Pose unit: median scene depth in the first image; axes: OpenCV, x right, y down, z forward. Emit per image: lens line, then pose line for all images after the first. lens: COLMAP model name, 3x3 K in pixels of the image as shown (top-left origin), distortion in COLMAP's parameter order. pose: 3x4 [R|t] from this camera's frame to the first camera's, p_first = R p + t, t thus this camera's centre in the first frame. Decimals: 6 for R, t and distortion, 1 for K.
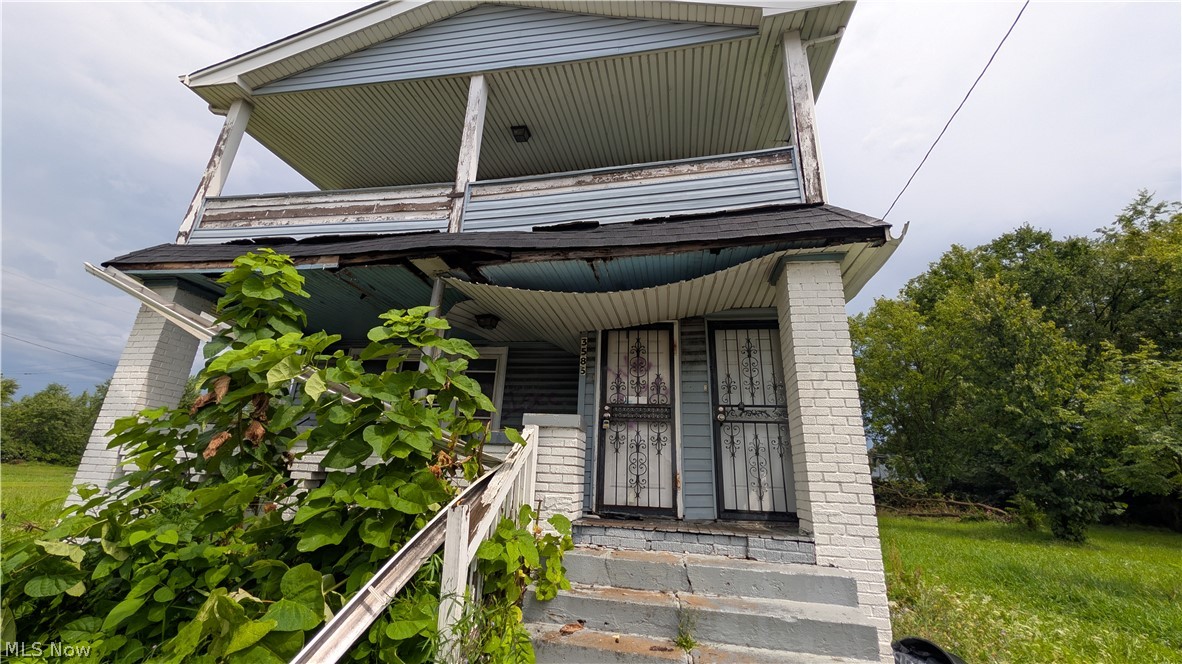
lens RADIAL K [[437.2, 0, 593.2], [0, 437.2, 332.7], [0, 0, 1]] dist [-0.000802, 0.000035]
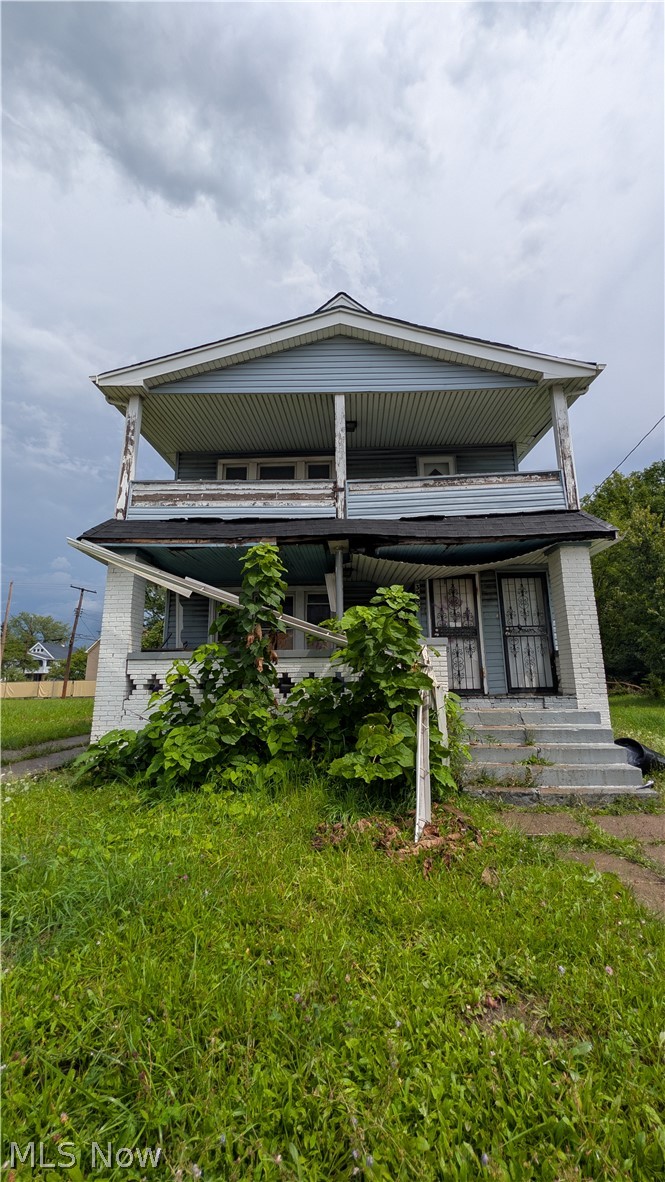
lens RADIAL K [[437.2, 0, 336.0], [0, 437.2, 587.4], [0, 0, 1]] dist [-0.000802, 0.000035]
pose [[0.989113, -0.021243, 0.145617, -0.555458], [0.004576, 0.993488, 0.113847, -0.161522], [-0.147087, -0.111941, 0.982769, -0.475016]]
